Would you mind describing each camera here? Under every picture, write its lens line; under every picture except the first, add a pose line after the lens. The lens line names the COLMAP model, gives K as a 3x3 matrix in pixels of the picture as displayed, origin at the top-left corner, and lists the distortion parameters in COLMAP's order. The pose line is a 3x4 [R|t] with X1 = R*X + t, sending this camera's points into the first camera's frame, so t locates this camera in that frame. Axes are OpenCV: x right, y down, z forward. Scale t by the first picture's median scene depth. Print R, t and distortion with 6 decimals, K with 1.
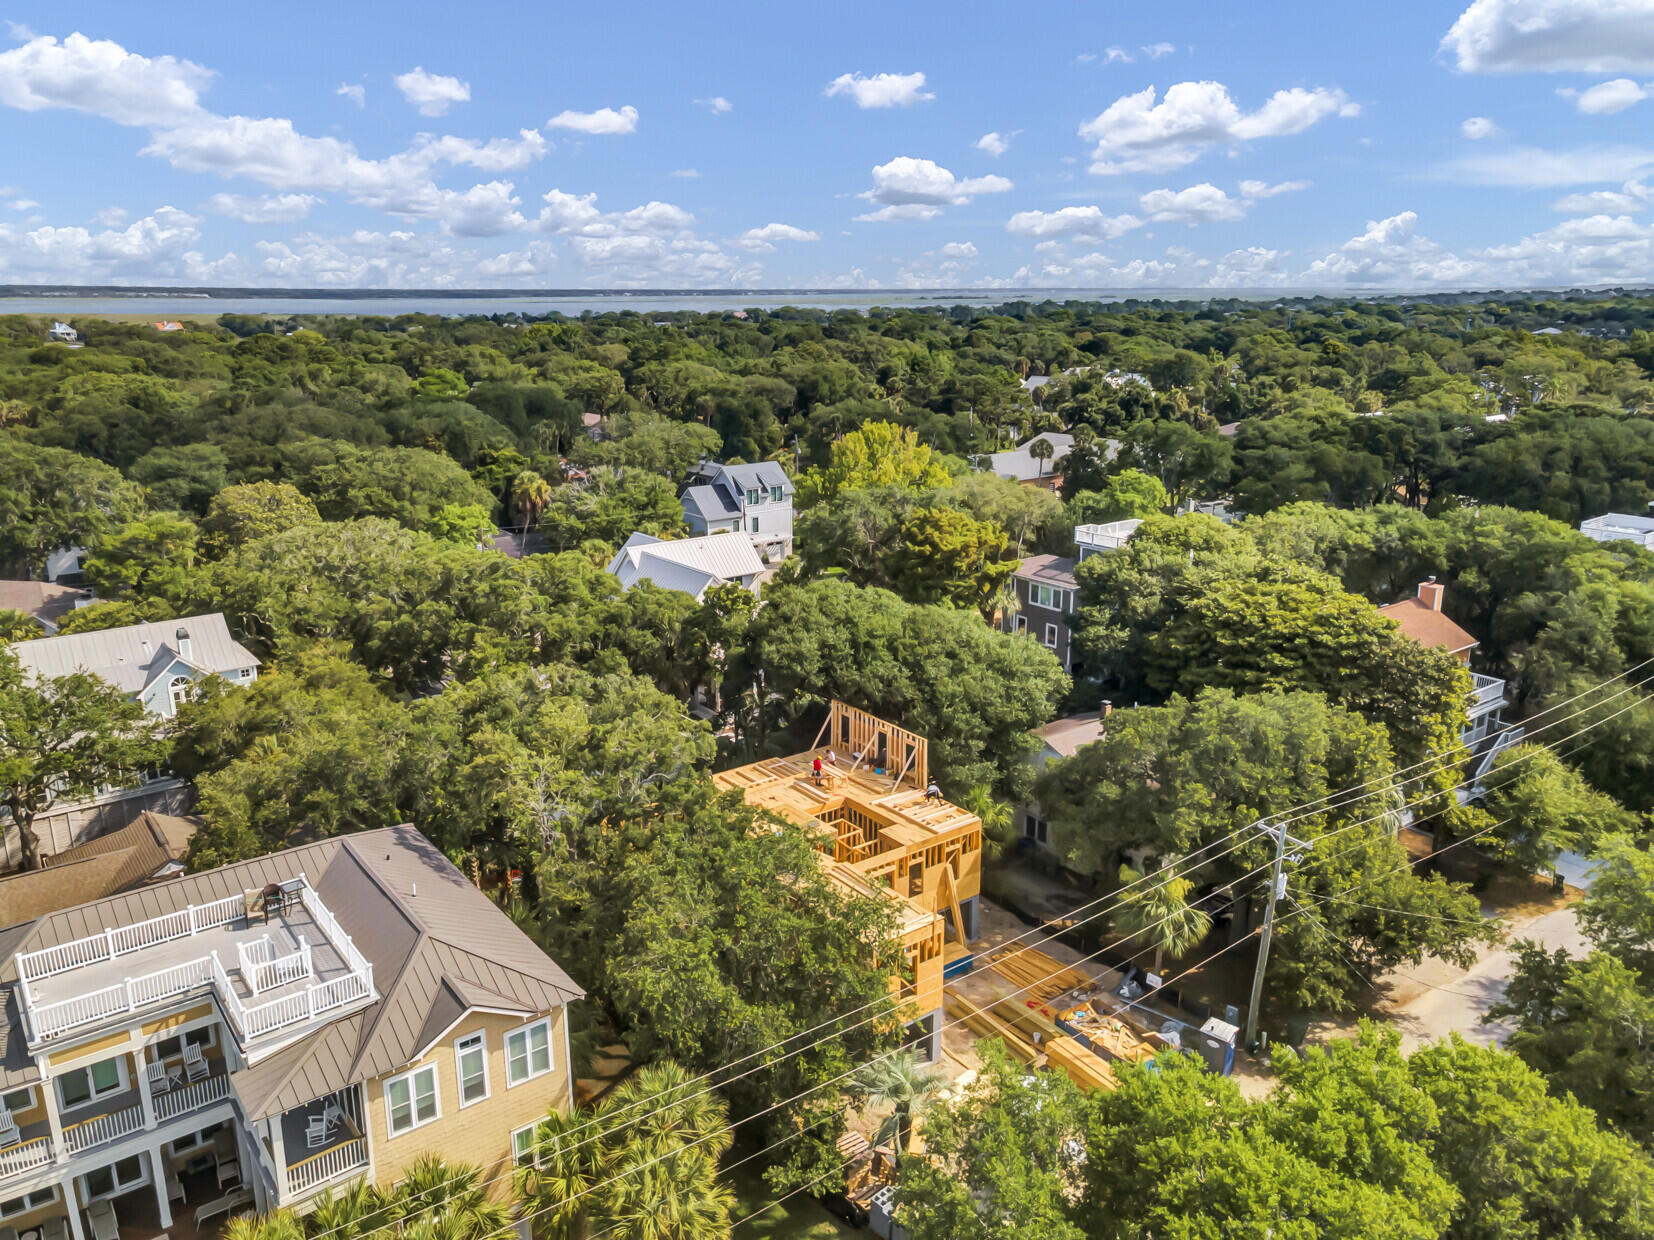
lens RADIAL K [[1207.6, 0, 827.0], [0, 1207.6, 620.0], [0, 0, 1]] dist [0.035461, 0.023843]
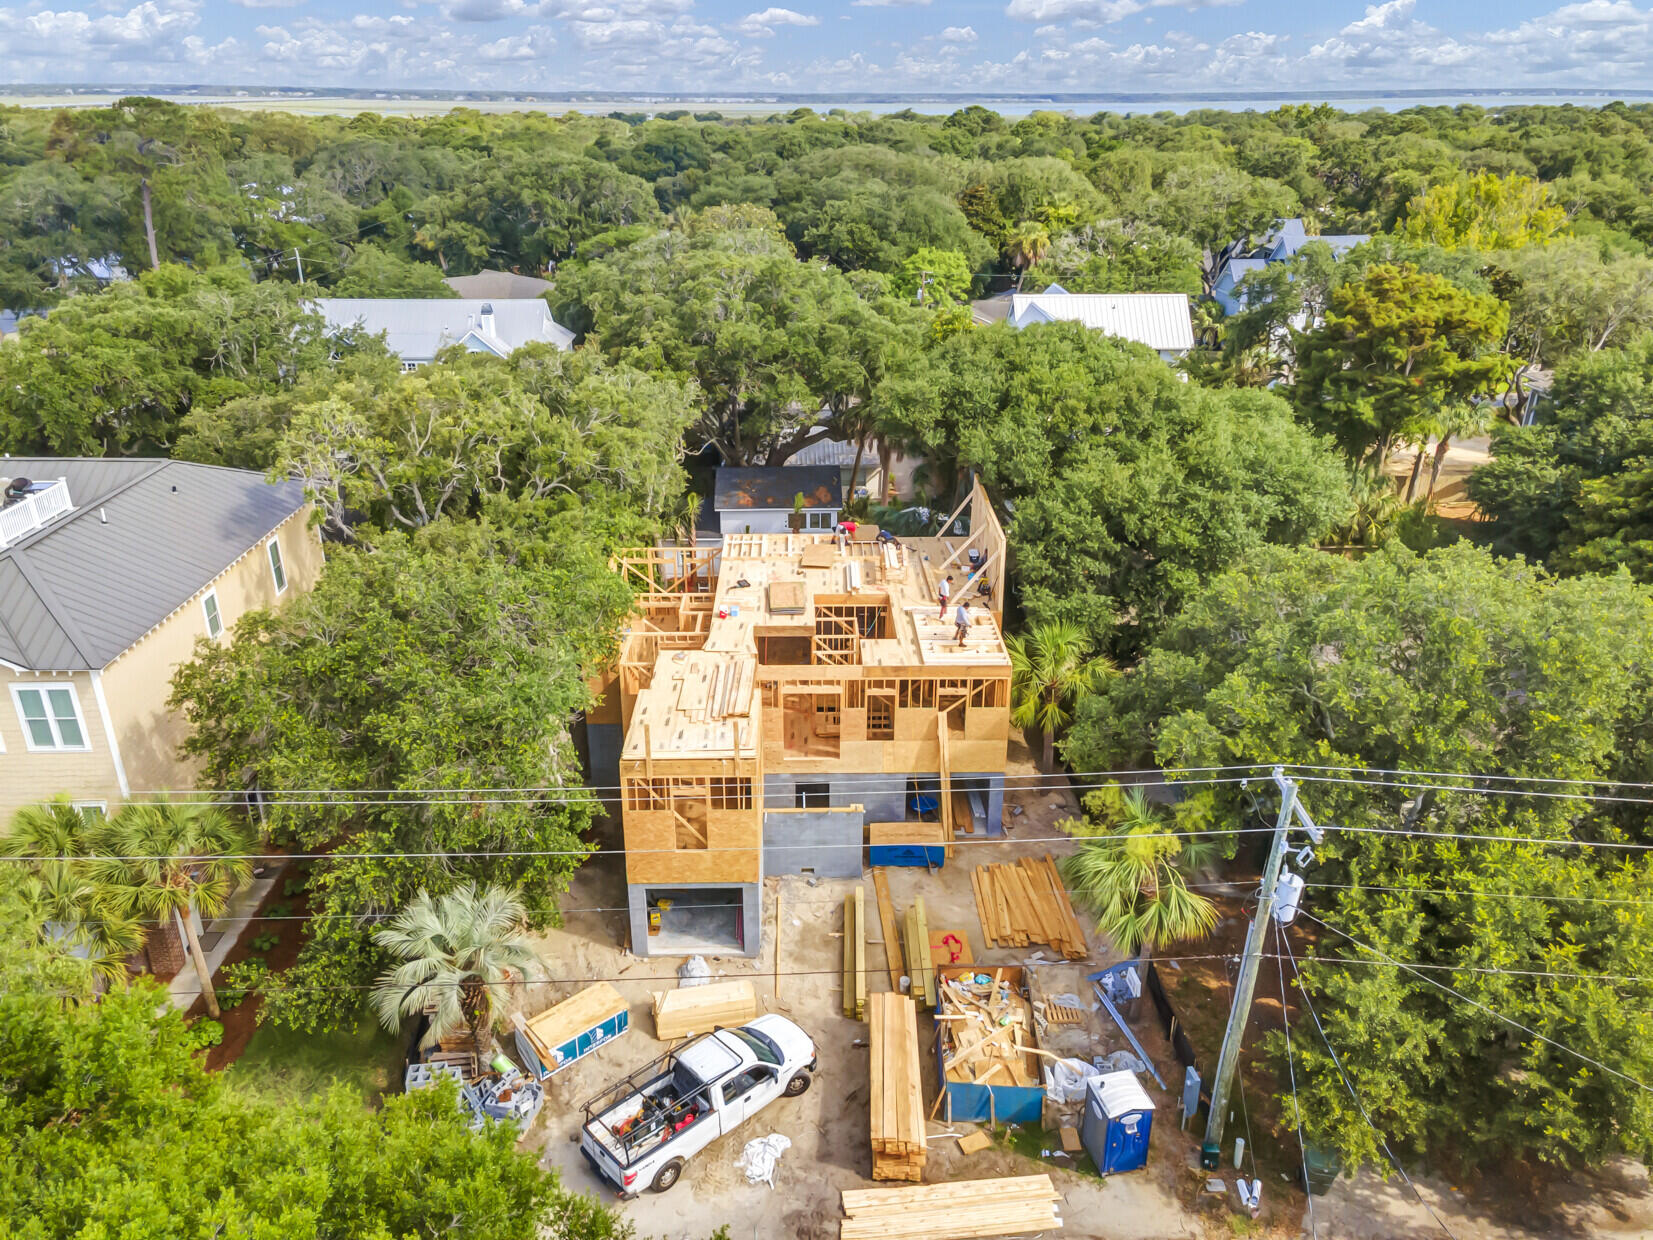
lens RADIAL K [[1206.9, 0, 826.5], [0, 1206.9, 620.0], [0, 0, 1]] dist [0.035461, 0.023843]
pose [[0.807709, 0.239075, -0.538933, 0.353074], [-0.160902, 0.968781, 0.188612, 0.029788], [0.567201, -0.065629, 0.820961, 0.360754]]
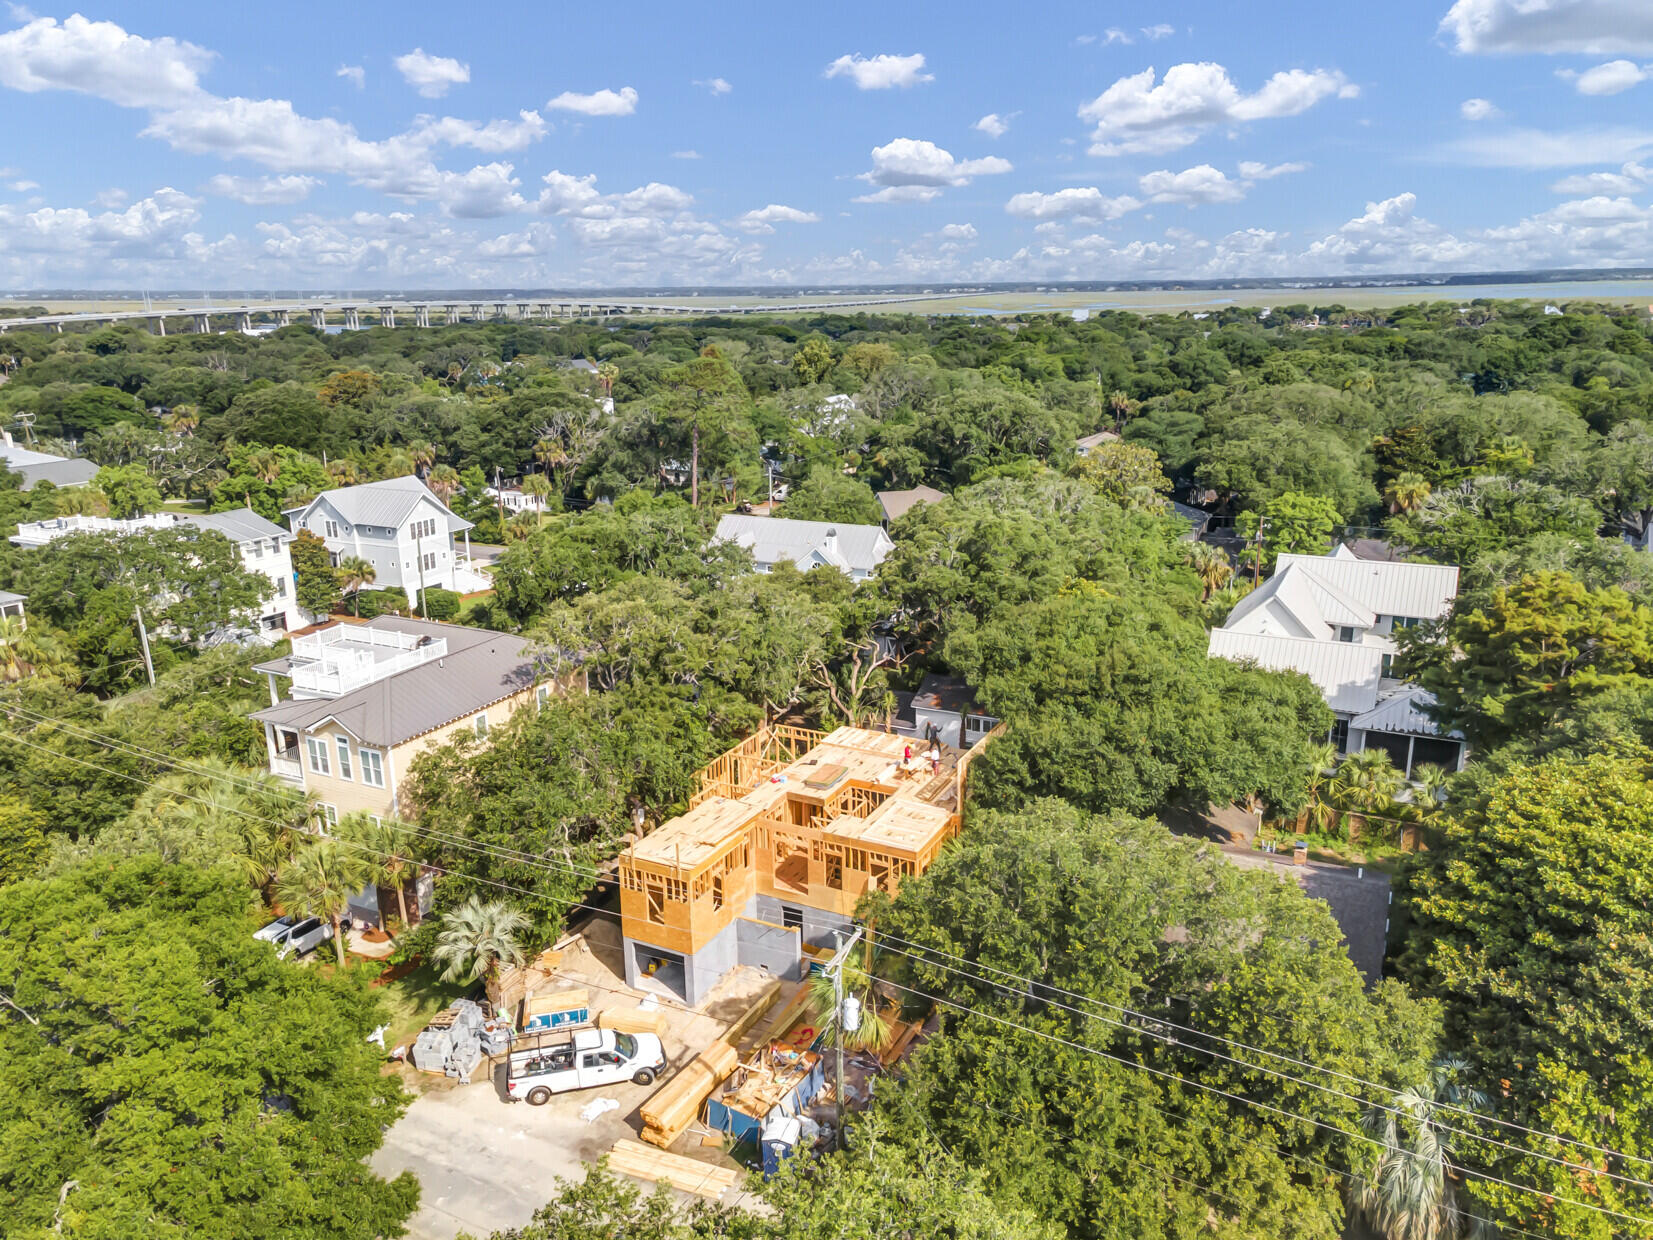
lens RADIAL K [[1206.9, 0, 826.5], [0, 1206.9, 620.0], [0, 0, 1]] dist [0.035461, 0.023843]
pose [[0.428904, 0.239070, -0.871141, 0.757951], [-0.228353, 0.961719, 0.151499, -0.111455], [0.874011, 0.133950, 0.467078, 0.440922]]
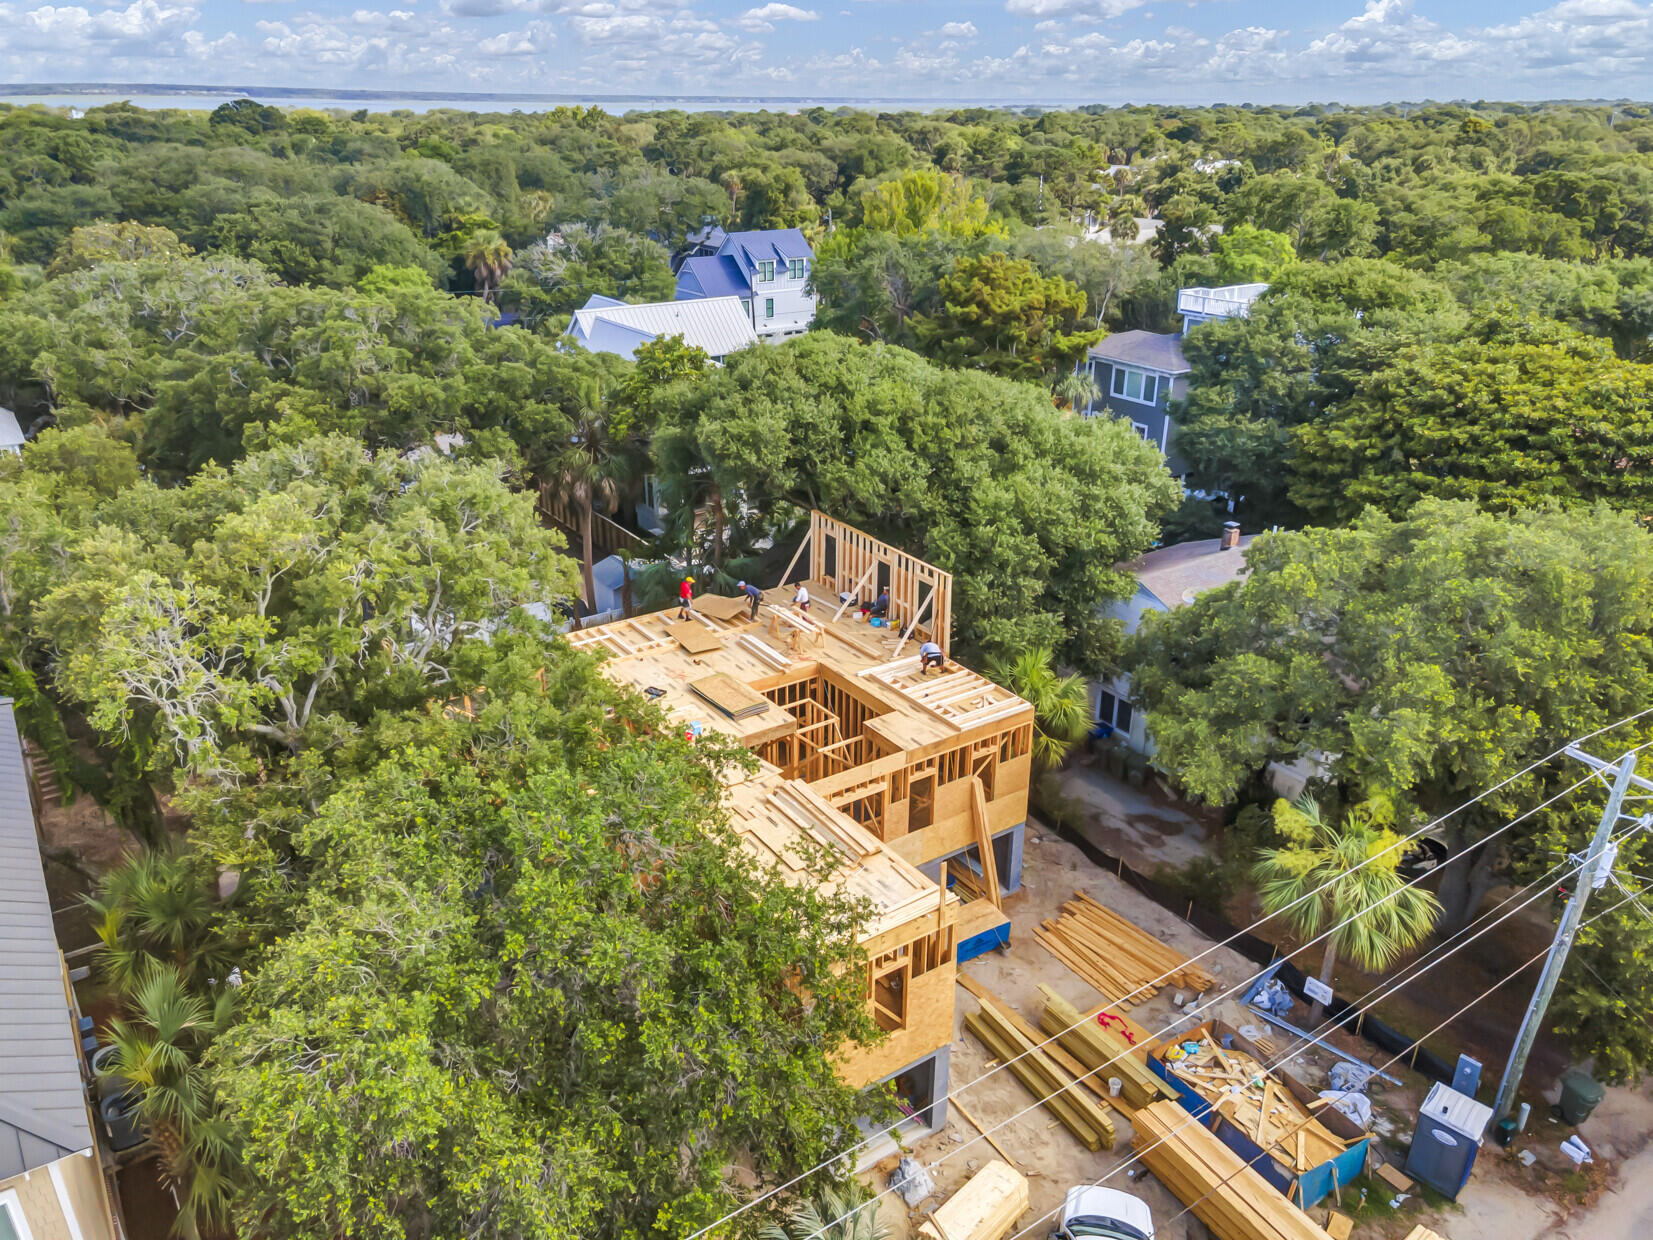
lens RADIAL K [[1206.9, 0, 826.5], [0, 1206.9, 620.0], [0, 0, 1]] dist [0.035461, 0.023843]
pose [[0.998764, 0.026458, -0.042083, 0.042327], [-0.020358, 0.990043, 0.139284, 0.034345], [0.045349, -0.138255, 0.989358, 0.354790]]
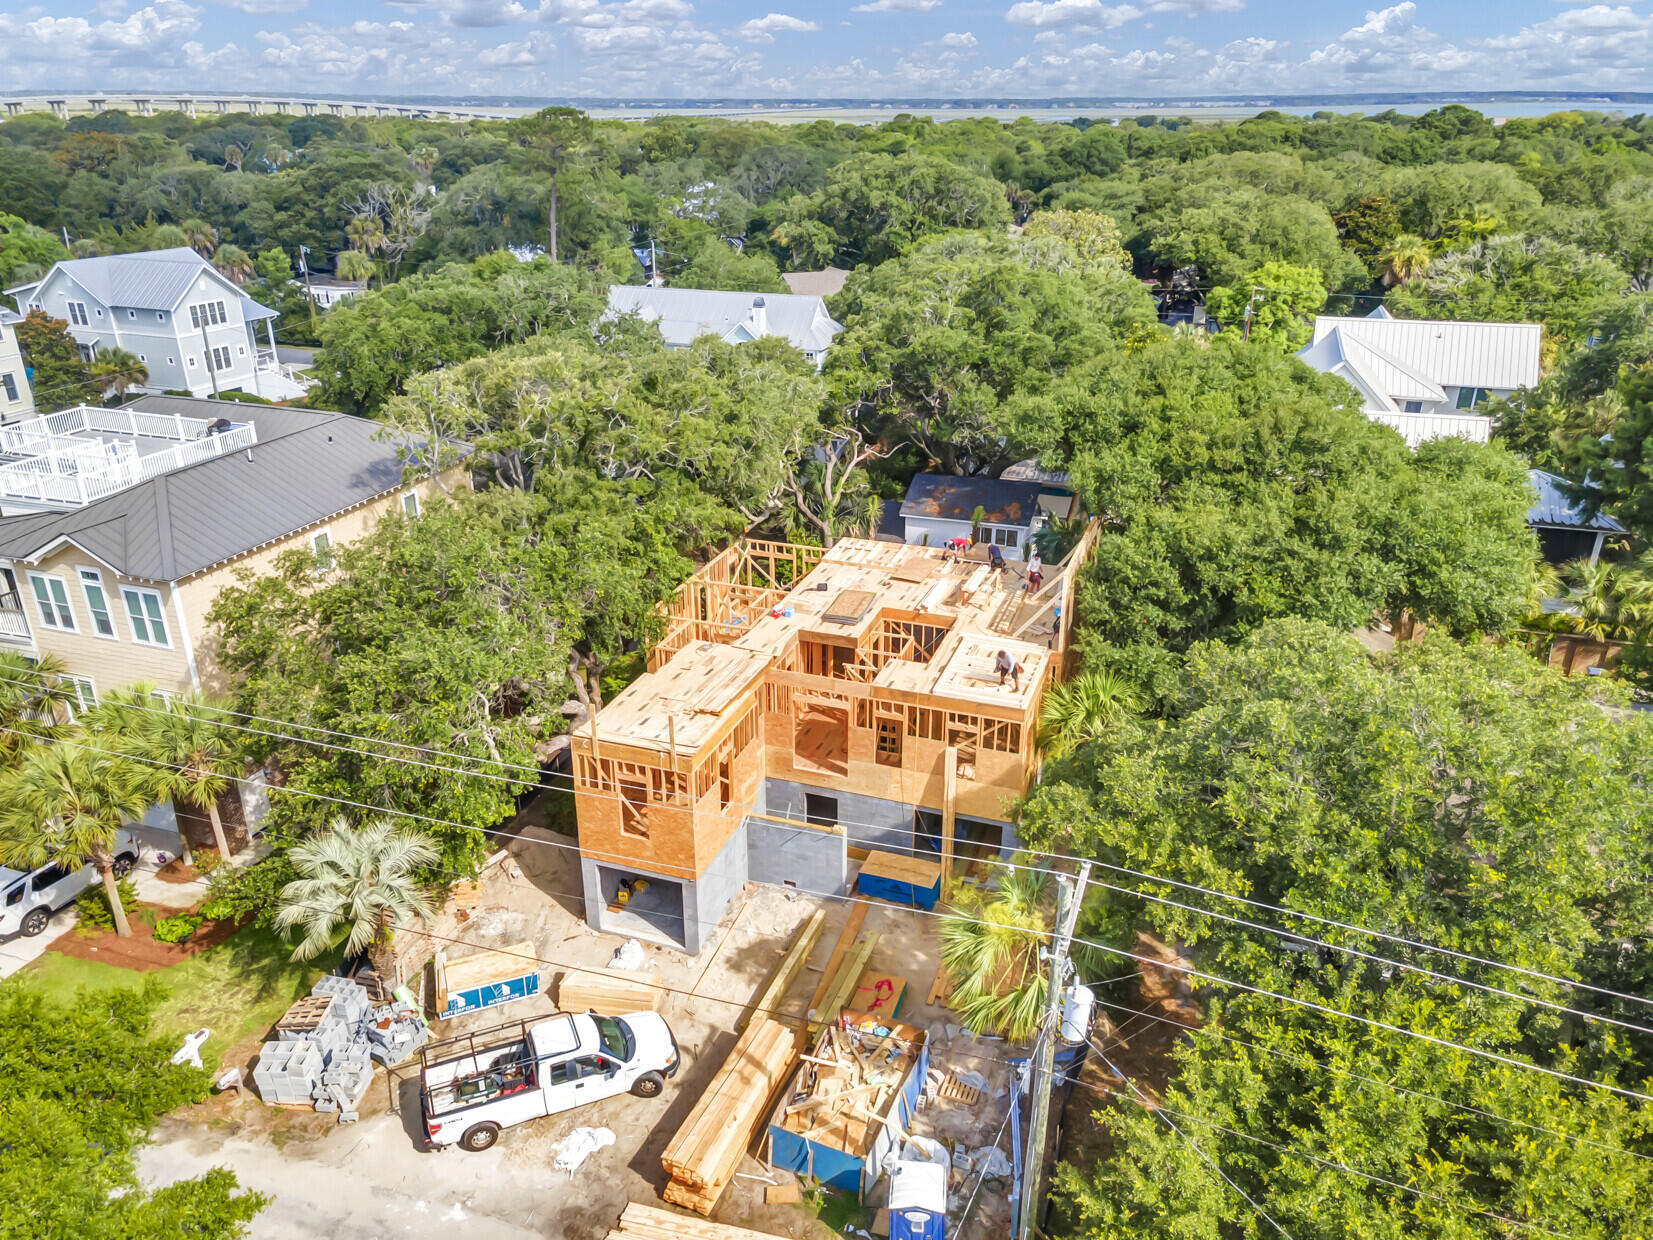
lens RADIAL K [[1206.9, 0, 826.5], [0, 1206.9, 620.0], [0, 0, 1]] dist [0.035461, 0.023843]
pose [[0.545871, 0.333411, -0.768676, 0.468326], [-0.224379, 0.942079, 0.249282, -0.005208], [0.807267, 0.036399, 0.589064, 0.501425]]
